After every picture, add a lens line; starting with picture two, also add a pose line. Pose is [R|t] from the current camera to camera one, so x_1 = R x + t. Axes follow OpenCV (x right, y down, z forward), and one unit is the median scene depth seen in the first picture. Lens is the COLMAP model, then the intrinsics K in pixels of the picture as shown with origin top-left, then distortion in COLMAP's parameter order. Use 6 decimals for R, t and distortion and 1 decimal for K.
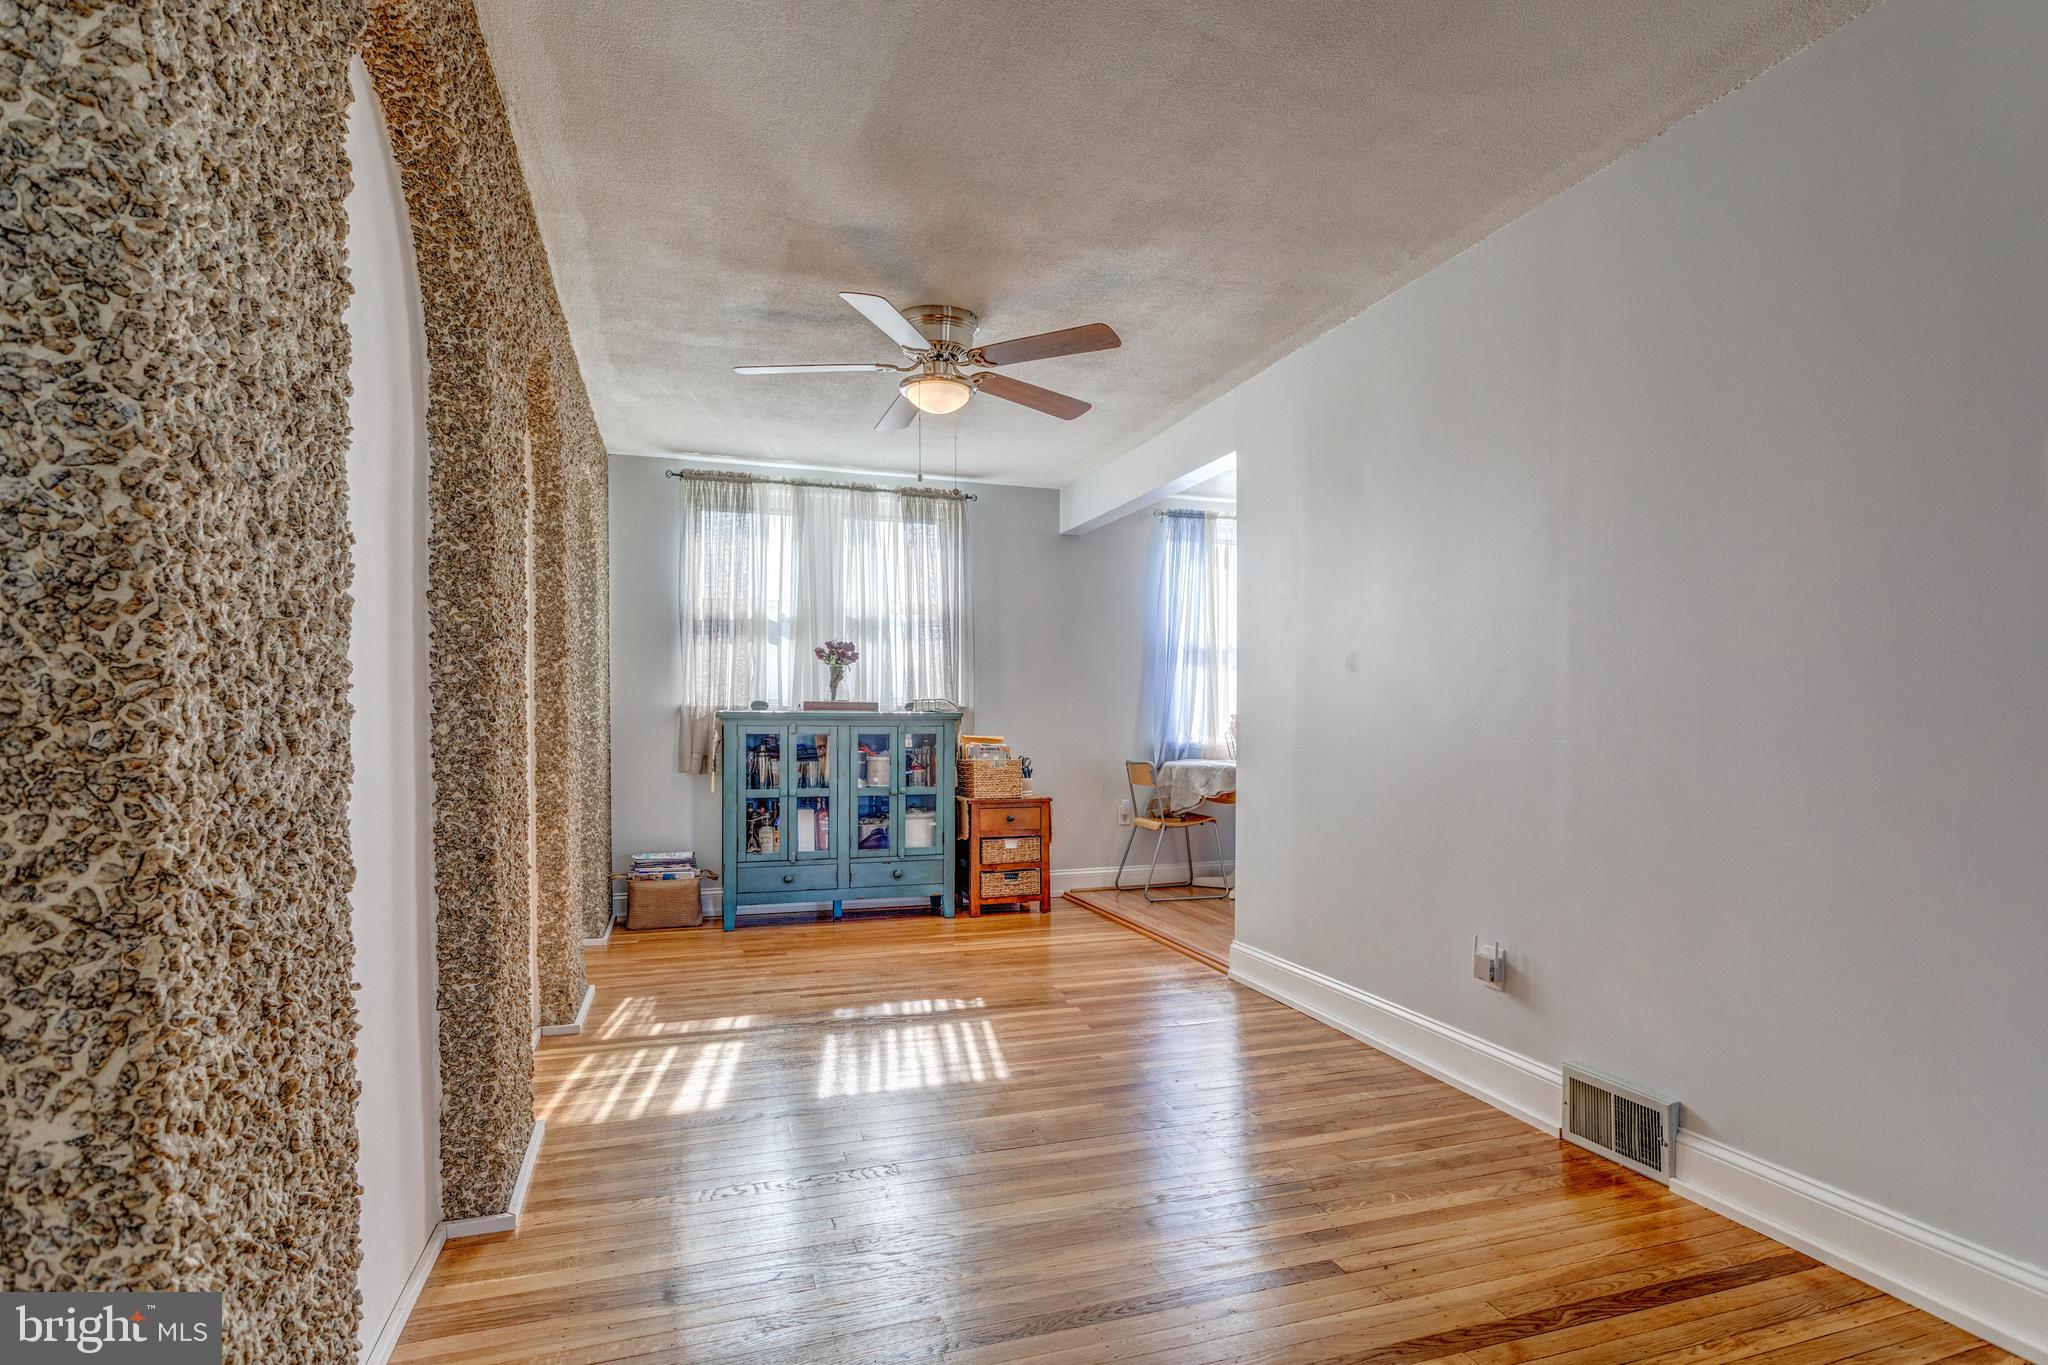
lens RADIAL K [[1023.6, 0, 1018.5], [0, 1023.6, 732.1], [0, 0, 1]] dist [0.001235, 0.000116]
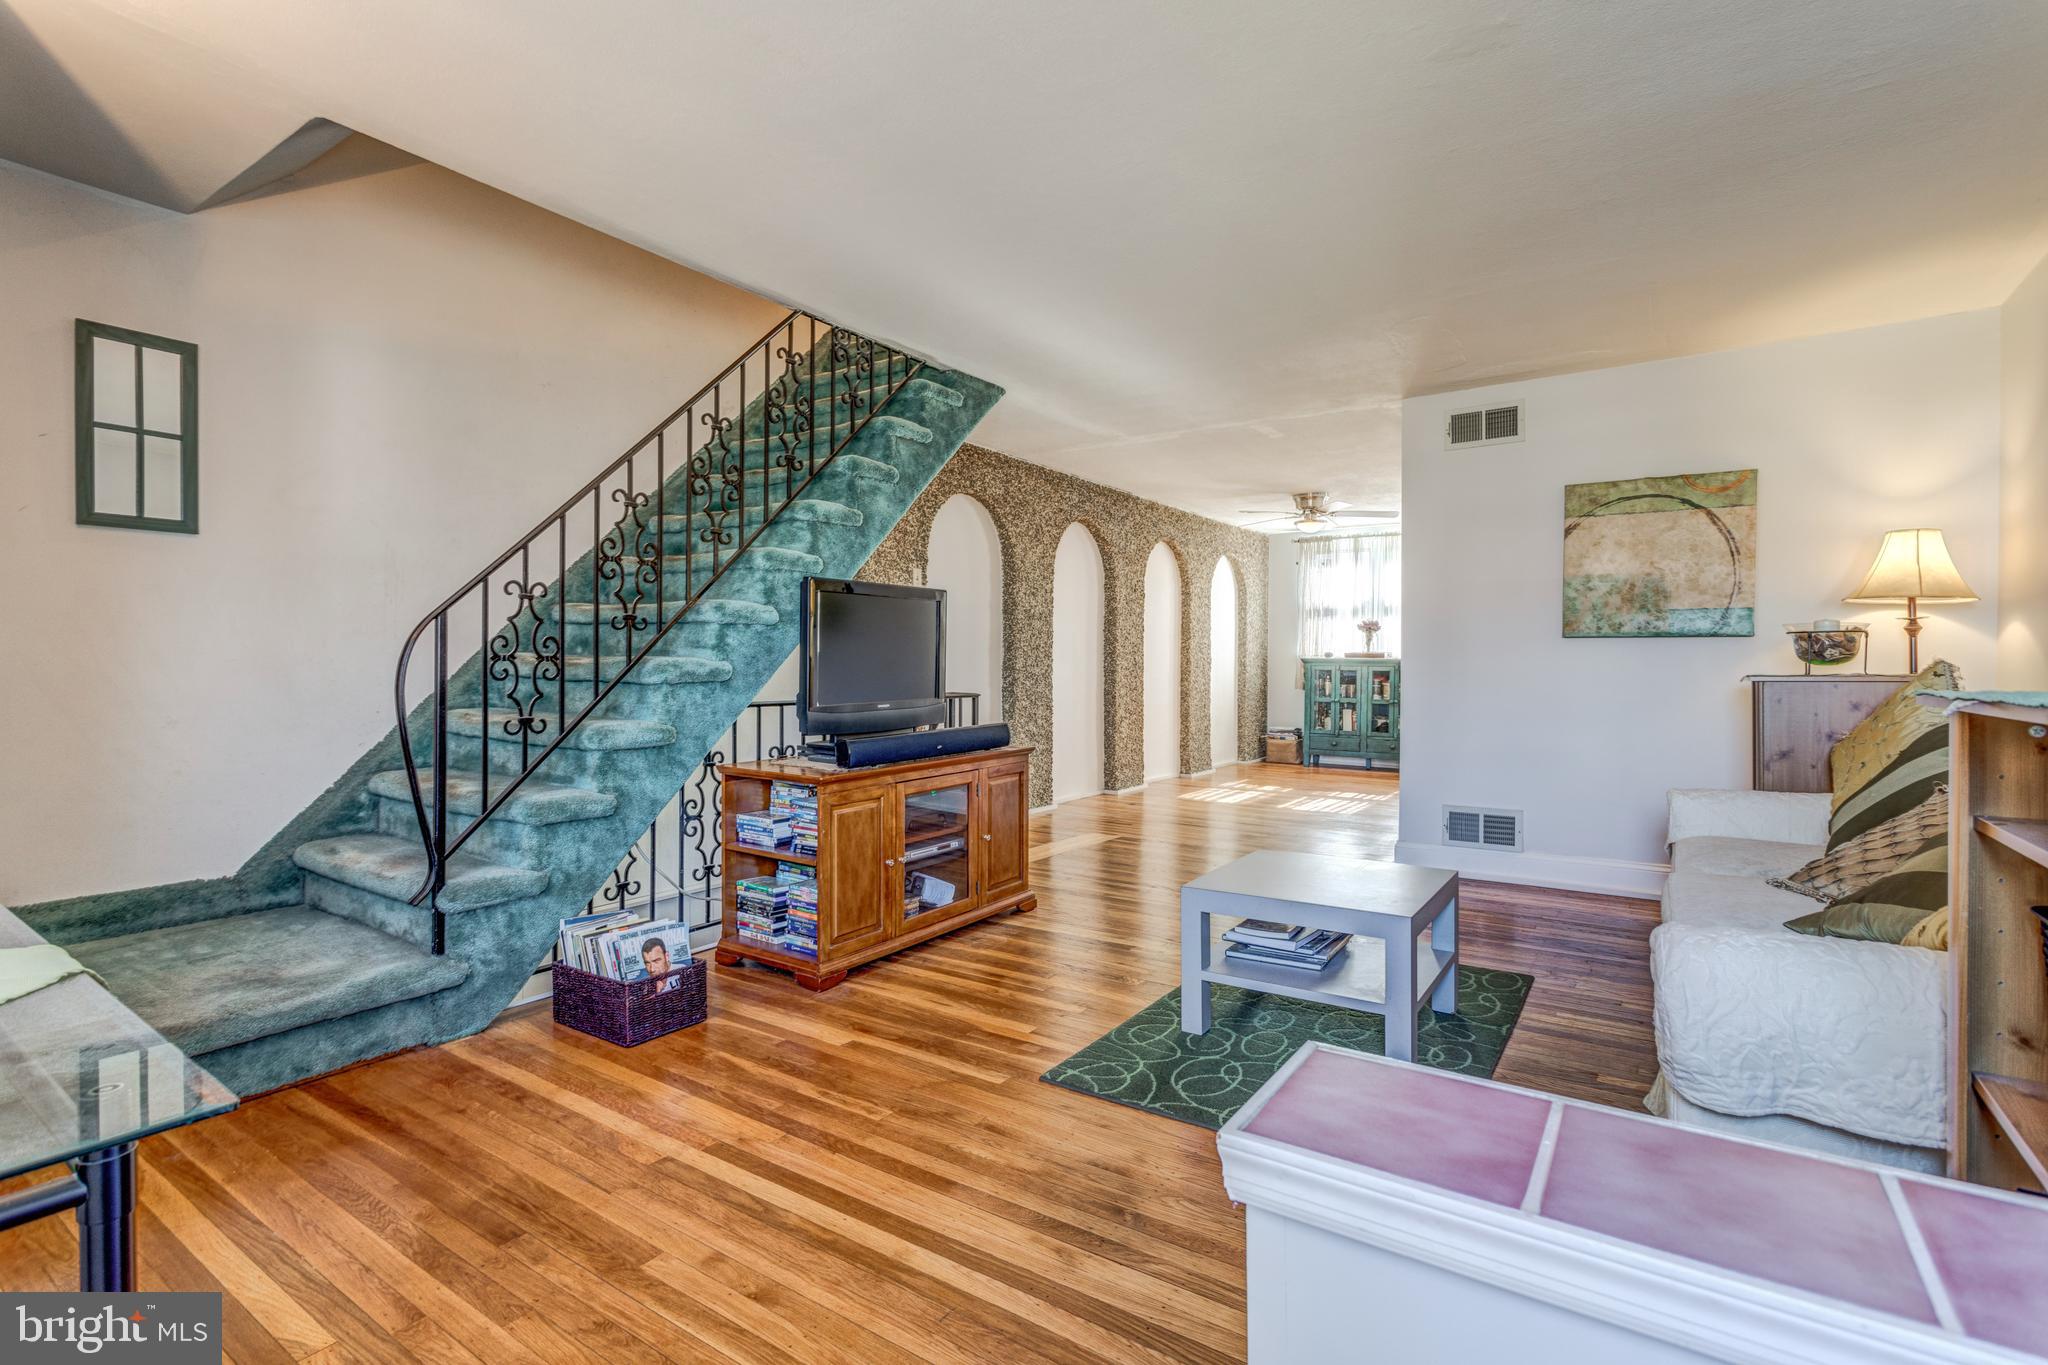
lens RADIAL K [[963.5, 0, 1012.1], [0, 963.5, 674.8], [0, 0, 1]] dist [0.001715, 0.001789]
pose [[0.617648, 0.007816, -0.786416, 0.800069], [-0.009167, 0.999954, 0.002739, 0.011443], [0.786401, 0.005517, 0.617692, -0.593527]]
